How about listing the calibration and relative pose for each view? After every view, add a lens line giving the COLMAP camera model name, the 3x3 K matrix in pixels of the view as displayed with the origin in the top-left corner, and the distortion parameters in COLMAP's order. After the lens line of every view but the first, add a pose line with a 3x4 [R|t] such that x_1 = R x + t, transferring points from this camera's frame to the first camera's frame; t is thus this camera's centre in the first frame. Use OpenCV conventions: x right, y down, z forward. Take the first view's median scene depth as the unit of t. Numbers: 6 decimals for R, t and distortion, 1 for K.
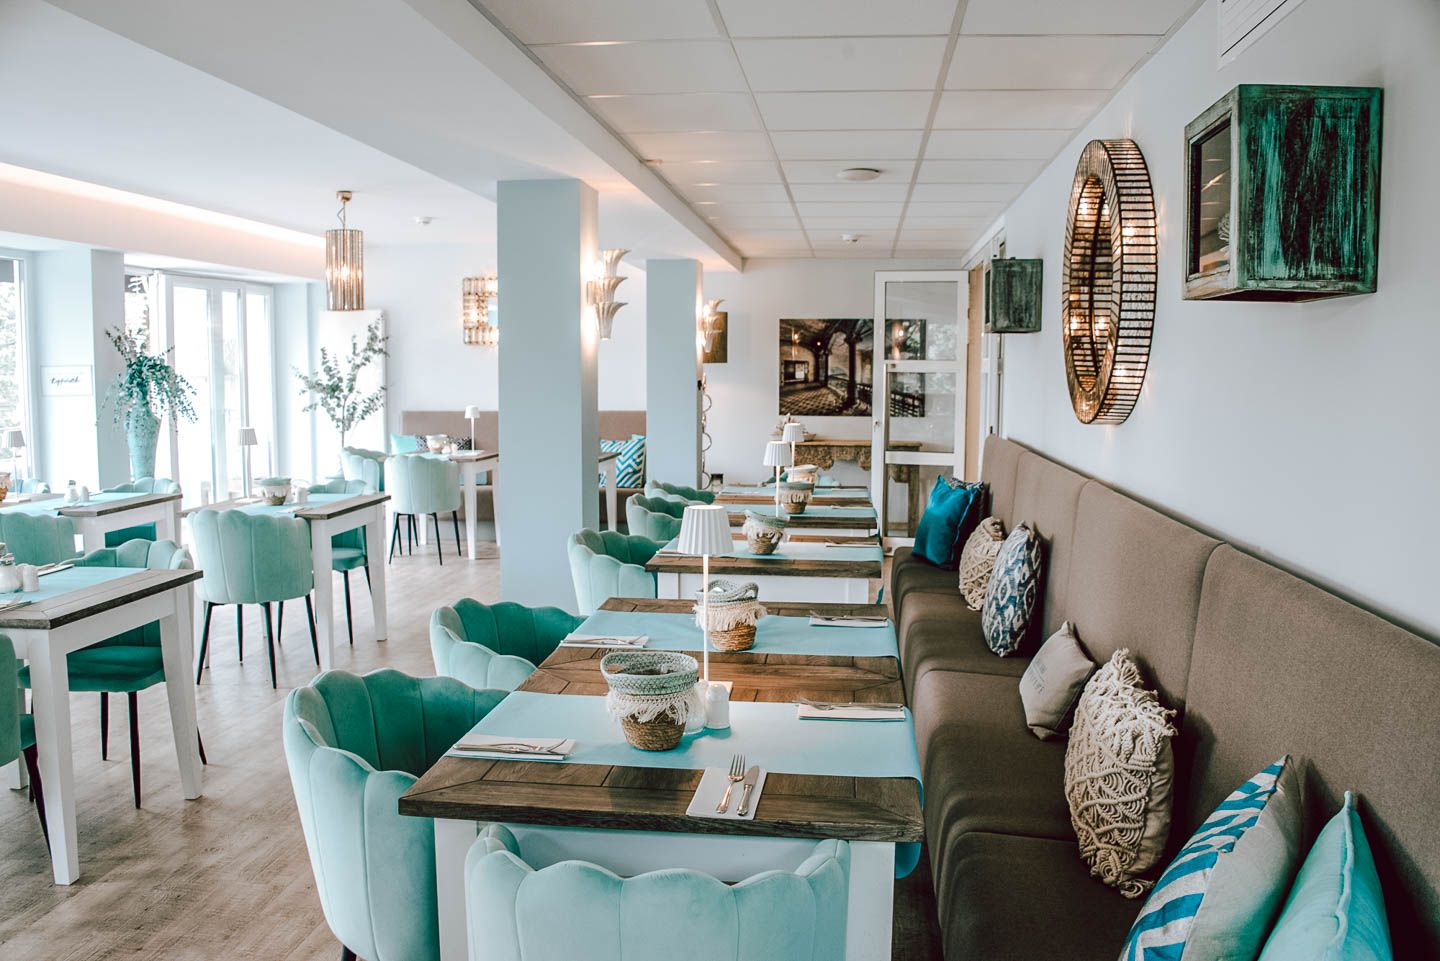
lens RADIAL K [[1168.0, 0, 726.0], [0, 1168.0, 461.4], [0, 0, 1]] dist [-0.143754, 0.087241]
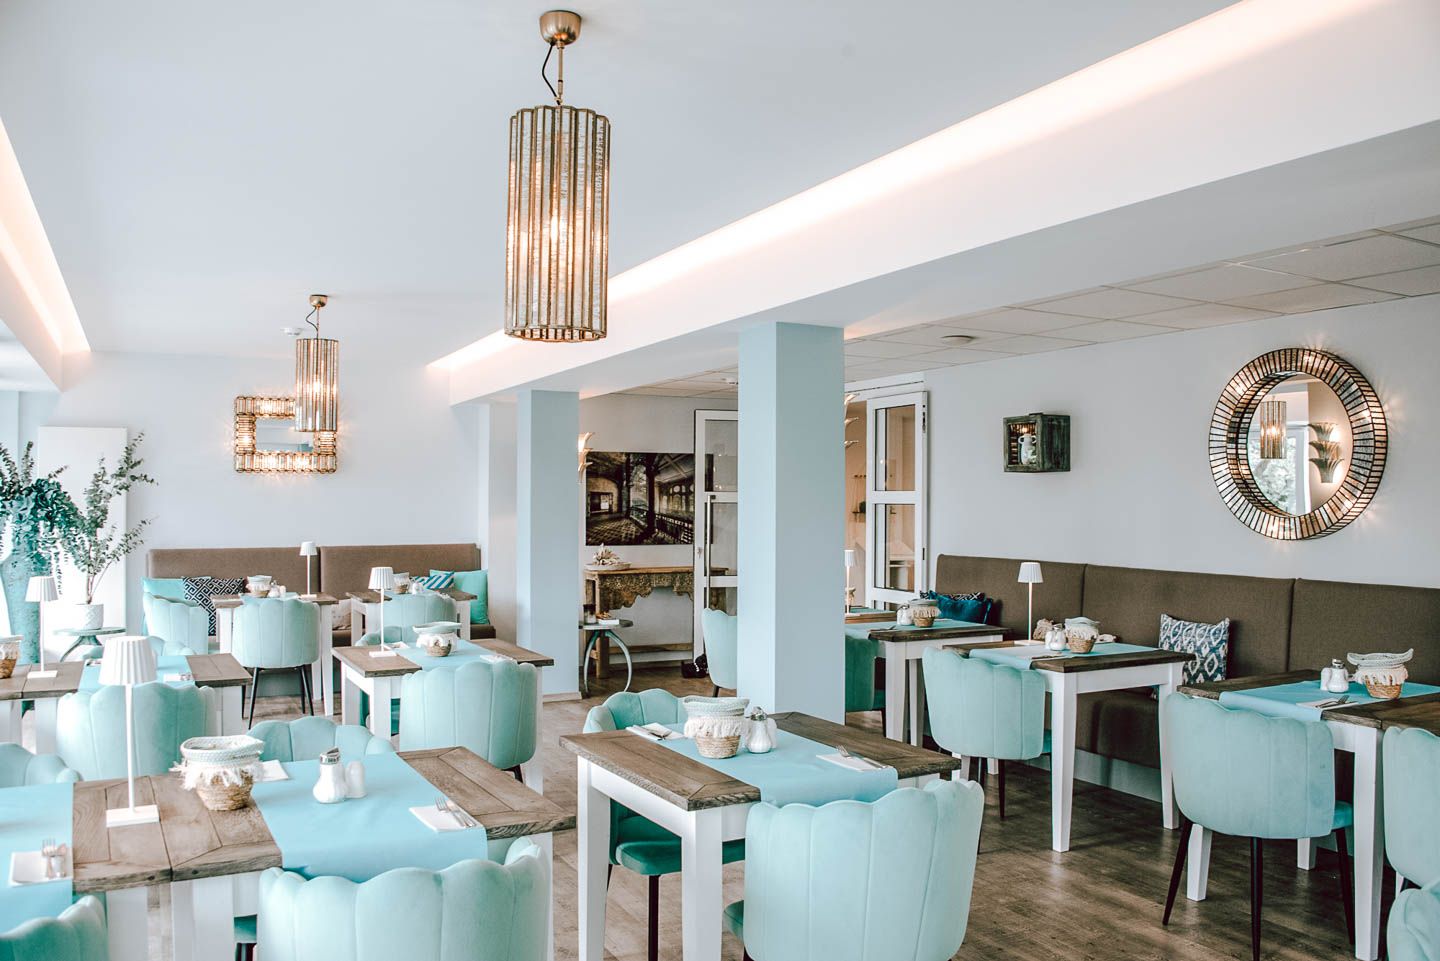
lens RADIAL K [[1164.3, 0, 721.4], [0, 1164.3, 498.2], [0, 0, 1]] dist [-0.133524, 0.006070]
pose [[0.818341, -0.000134, 0.574733, -0.492438], [0.044892, 0.996960, -0.063687, -0.012054], [-0.572977, 0.077918, 0.815859, 0.111841]]
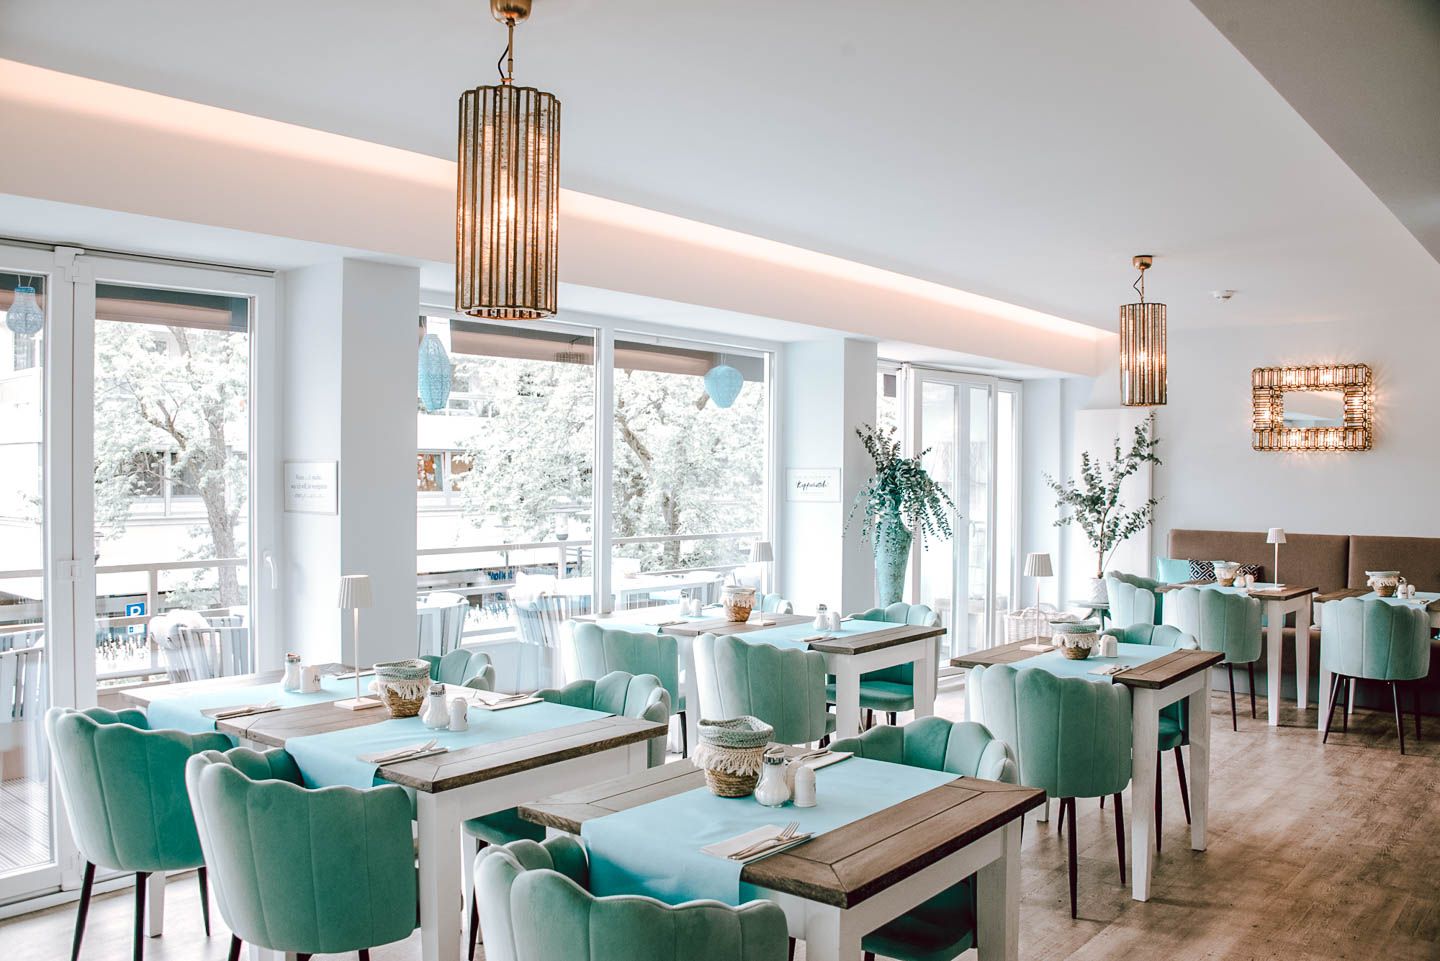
lens RADIAL K [[1168.0, 0, 726.0], [0, 1168.0, 461.4], [0, 0, 1]] dist [-0.143754, 0.087241]
pose [[0.838214, 0.005150, -0.545317, -0.120053], [-0.055987, 0.995484, -0.076658, -0.013431], [0.542460, 0.094786, 0.834717, 0.159465]]
